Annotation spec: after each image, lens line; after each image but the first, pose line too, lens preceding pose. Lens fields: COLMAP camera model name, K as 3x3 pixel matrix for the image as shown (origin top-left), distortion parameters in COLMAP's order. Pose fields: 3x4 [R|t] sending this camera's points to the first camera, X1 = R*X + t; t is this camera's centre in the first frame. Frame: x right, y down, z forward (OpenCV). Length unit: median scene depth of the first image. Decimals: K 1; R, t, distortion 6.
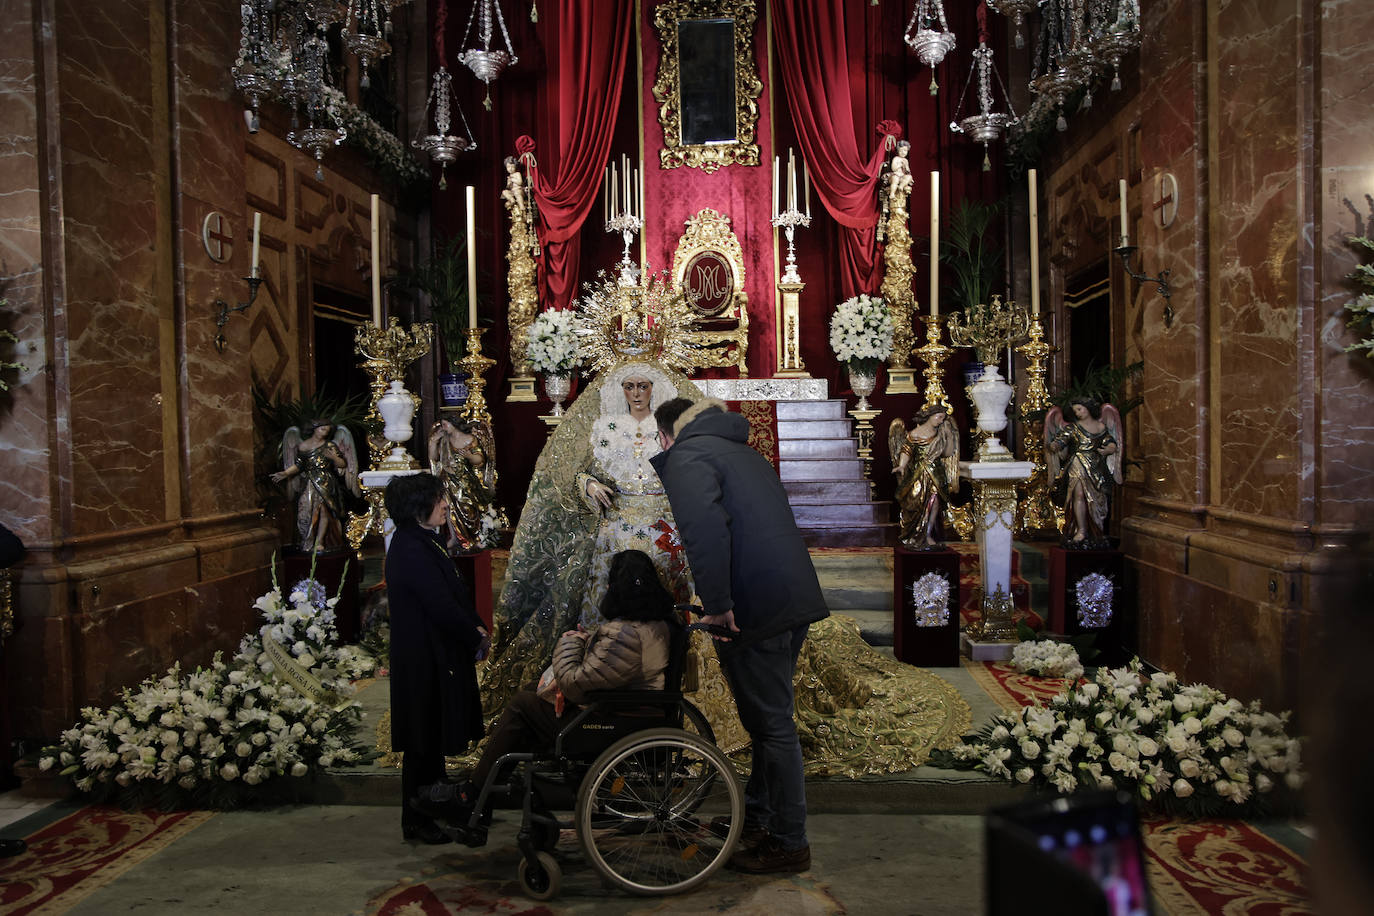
lens RADIAL K [[990.6, 0, 707.0], [0, 990.6, 467.5], [0, 0, 1]] dist [-0.075888, 0.061660]
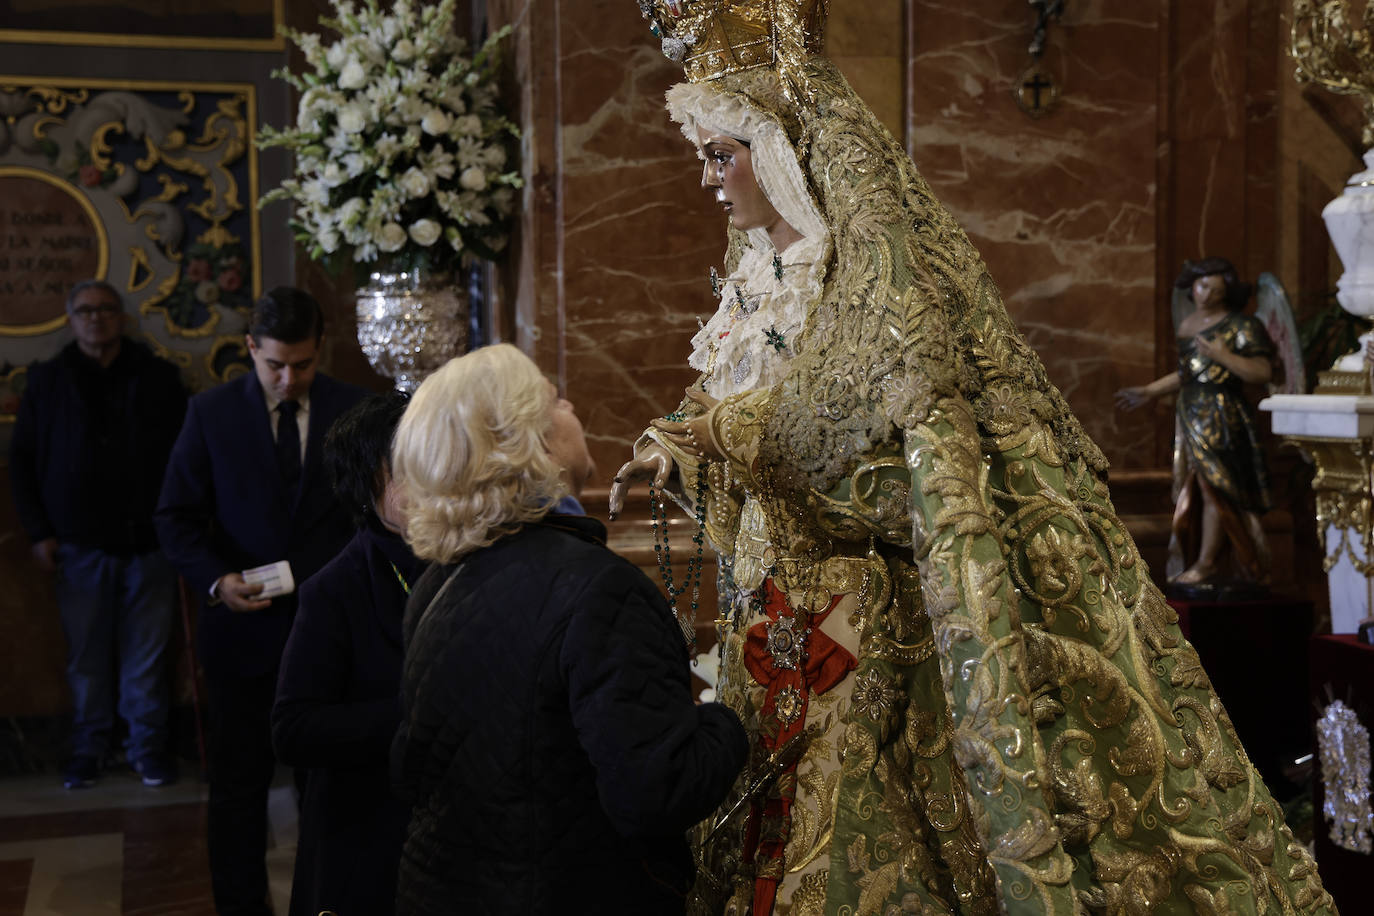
lens RADIAL K [[2223.9, 0, 687.0], [0, 2223.9, 458.0], [0, 0, 1]] dist [0.036862, 1.906061]
pose [[0.291986, 0.069873, -0.953867, 0.368263], [-0.030131, 0.997505, 0.063846, -0.018191], [0.955948, 0.010099, 0.293362, 0.459746]]
